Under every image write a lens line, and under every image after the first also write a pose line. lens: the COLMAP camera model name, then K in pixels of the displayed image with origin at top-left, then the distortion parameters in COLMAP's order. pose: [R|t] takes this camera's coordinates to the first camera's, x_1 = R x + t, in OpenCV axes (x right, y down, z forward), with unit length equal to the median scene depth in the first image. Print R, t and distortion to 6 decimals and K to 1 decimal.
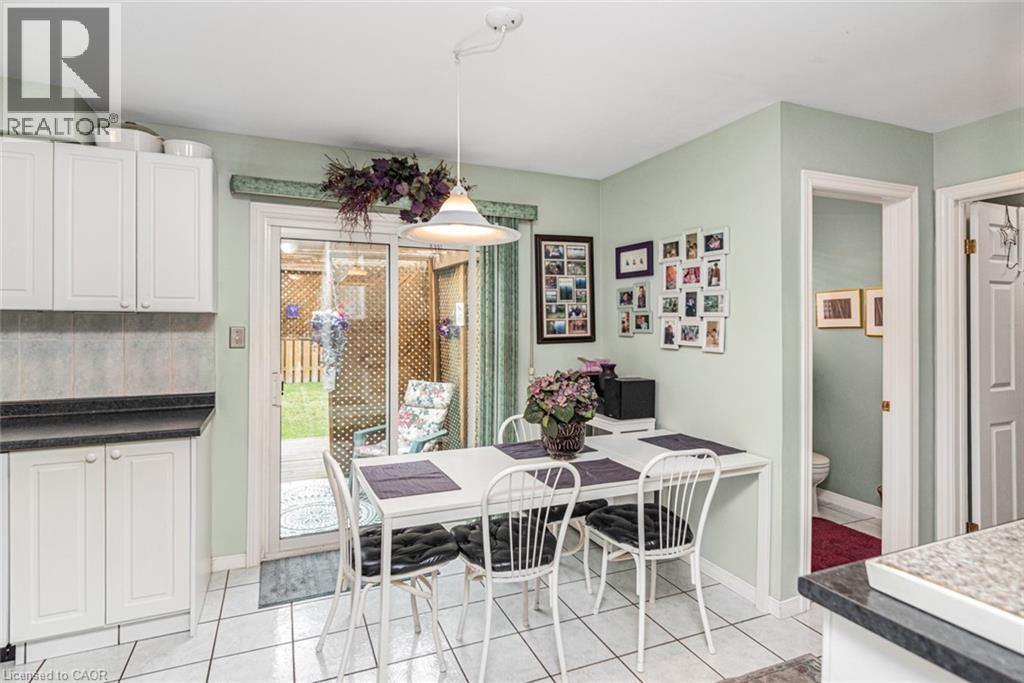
lens RADIAL K [[505.2, 0, 506.7], [0, 505.2, 316.3], [0, 0, 1]] dist [0.002903, -0.000454]
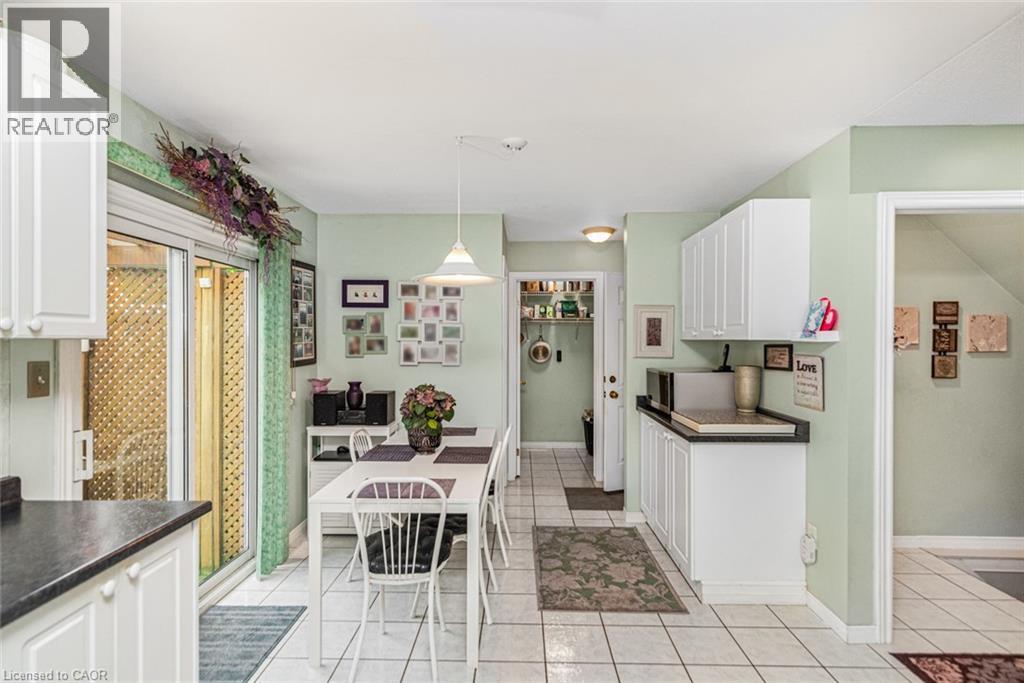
lens RADIAL K [[500.2, 0, 512.0], [0, 500.2, 341.5], [0, 0, 1]] dist [0.002636, 0.000054]
pose [[0.420216, -0.003391, 0.907418, -0.712816], [-0.008856, 0.999930, 0.007838, -0.009914], [-0.907381, -0.011329, 0.420156, 0.201647]]
